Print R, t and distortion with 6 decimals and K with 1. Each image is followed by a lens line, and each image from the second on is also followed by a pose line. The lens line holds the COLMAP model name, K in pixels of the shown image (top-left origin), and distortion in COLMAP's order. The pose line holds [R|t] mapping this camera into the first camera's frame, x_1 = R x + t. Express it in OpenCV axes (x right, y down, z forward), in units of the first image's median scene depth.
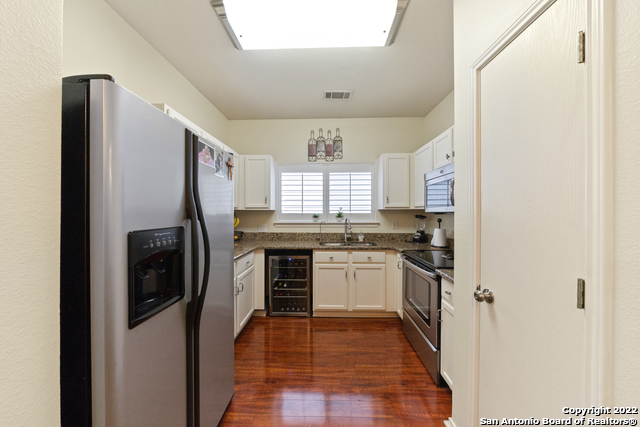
lens RADIAL K [[218.1, 0, 318.2], [0, 218.1, 214.0], [0, 0, 1]] dist [-0.000417, -0.000013]
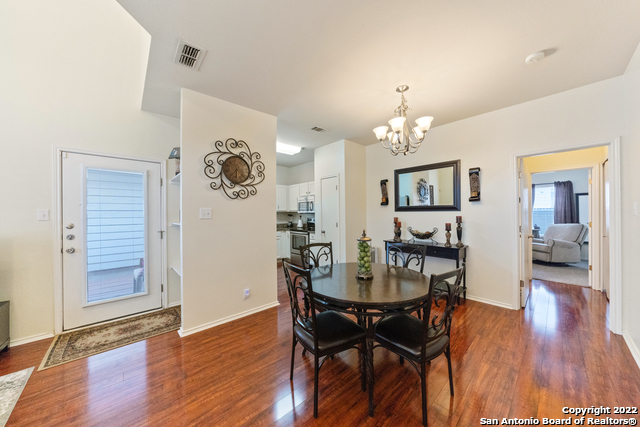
lens RADIAL K [[218.1, 0, 318.2], [0, 218.1, 214.0], [0, 0, 1]] dist [-0.000417, -0.000013]
pose [[0.717368, -0.007892, 0.696649, -0.872794], [0.011163, 0.999938, -0.000167, 0.003263], [-0.696605, 0.007896, 0.717412, -0.773198]]
